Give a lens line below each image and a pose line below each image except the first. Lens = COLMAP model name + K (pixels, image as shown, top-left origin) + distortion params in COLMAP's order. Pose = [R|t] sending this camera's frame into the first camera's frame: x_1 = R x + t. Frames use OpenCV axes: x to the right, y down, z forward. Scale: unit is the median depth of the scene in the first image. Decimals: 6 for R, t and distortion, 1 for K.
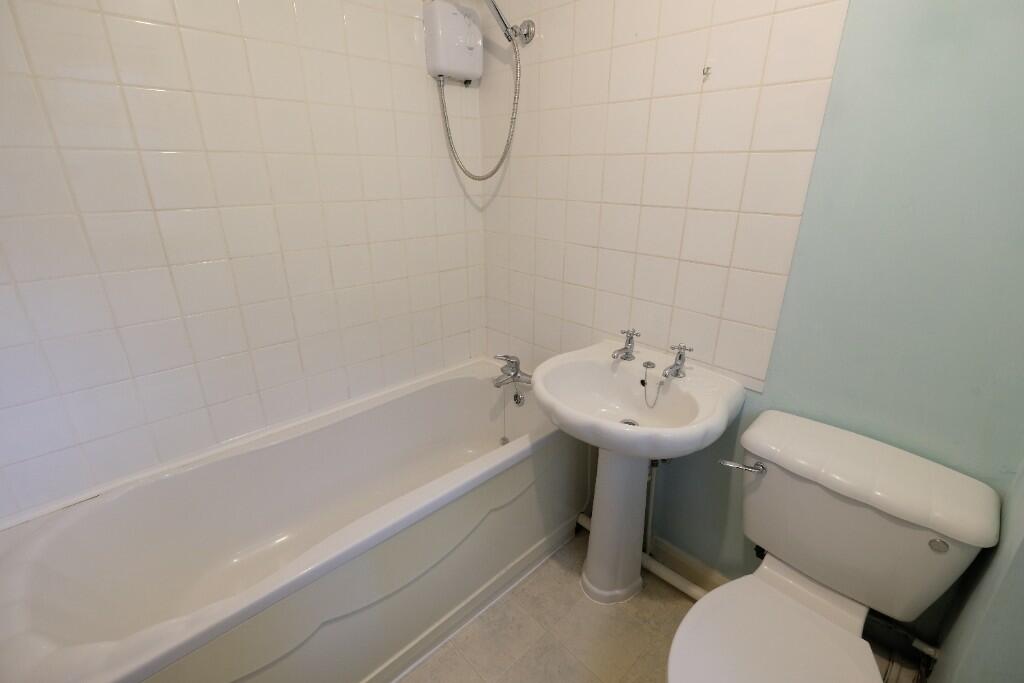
lens RADIAL K [[448.5, 0, 510.6], [0, 448.5, 335.2], [0, 0, 1]] dist [-0.000596, 0.000006]
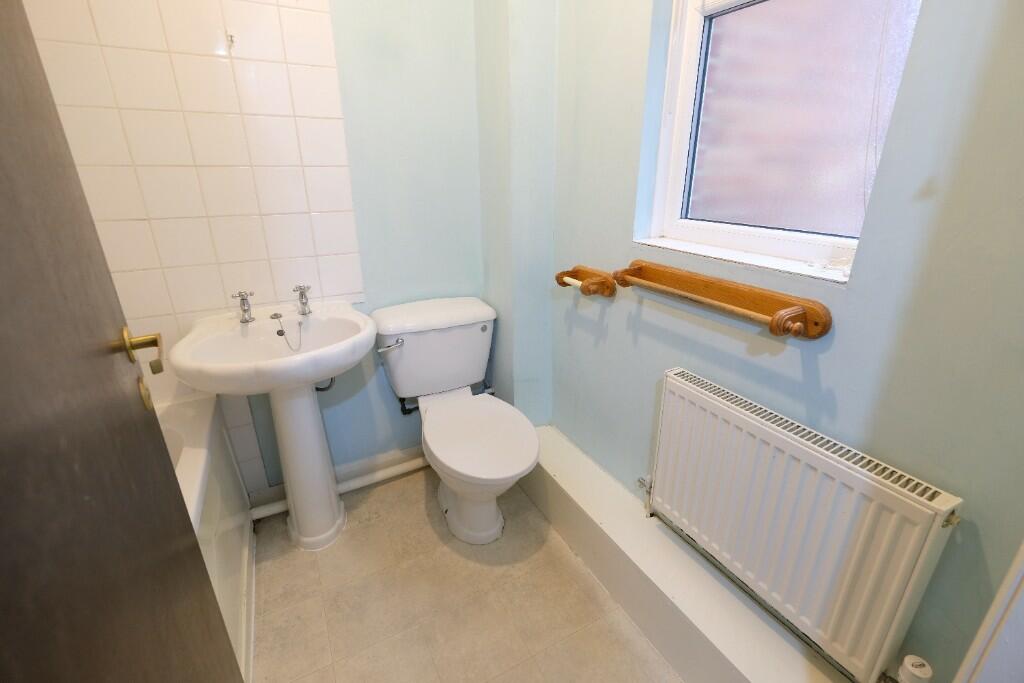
lens RADIAL K [[448.5, 0, 510.6], [0, 448.5, 335.2], [0, 0, 1]] dist [-0.000596, 0.000006]
pose [[0.273954, -0.340926, 0.899288, -0.544983], [0.342954, 0.908219, 0.239836, 0.045427], [-0.898516, 0.242711, 0.365732, 0.127067]]
